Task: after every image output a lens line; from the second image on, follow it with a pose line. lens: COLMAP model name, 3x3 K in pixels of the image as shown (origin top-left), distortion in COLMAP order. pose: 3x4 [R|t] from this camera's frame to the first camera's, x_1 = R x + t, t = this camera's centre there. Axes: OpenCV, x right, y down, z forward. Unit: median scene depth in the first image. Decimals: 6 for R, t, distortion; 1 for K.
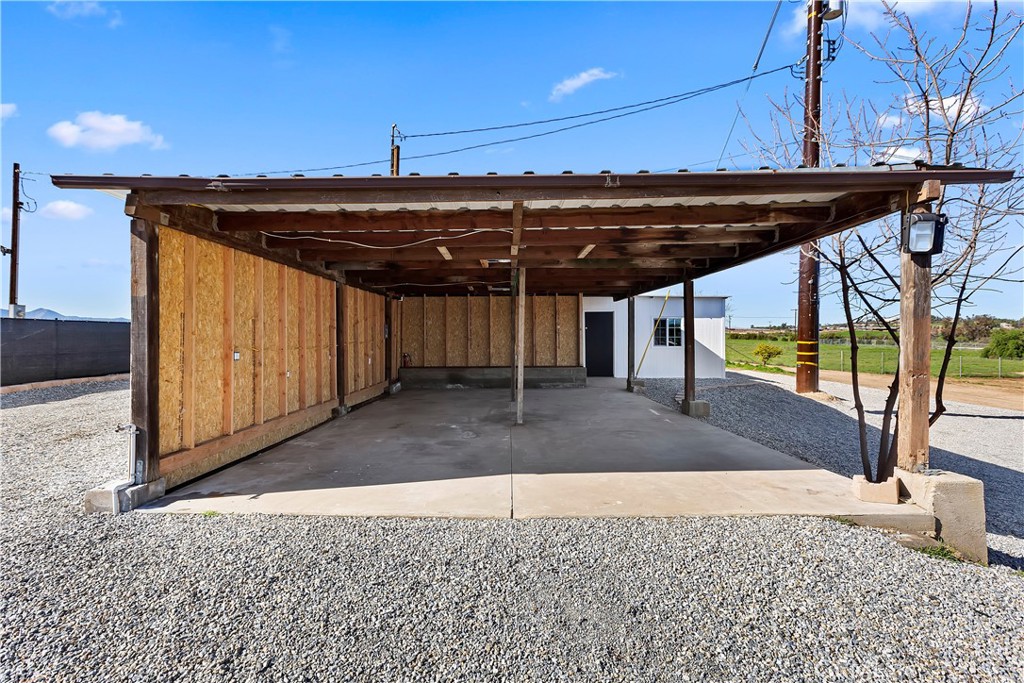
lens RADIAL K [[451.7, 0, 510.7], [0, 451.7, 339.4], [0, 0, 1]] dist [-0.001232, 0.000311]
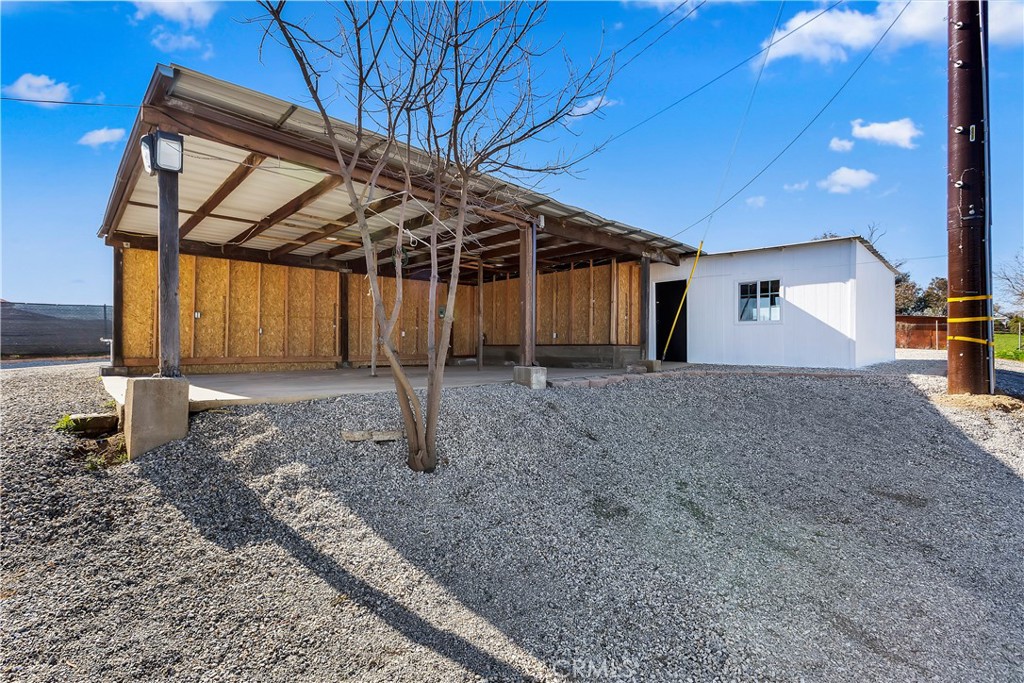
lens RADIAL K [[451.7, 0, 509.7], [0, 451.7, 337.8], [0, 0, 1]] dist [-0.001232, 0.000311]
pose [[0.711805, -0.004826, -0.702361, 0.616341], [-0.003589, 0.999938, -0.010509, 0.056091], [0.702368, 0.010001, 0.711743, 0.245017]]
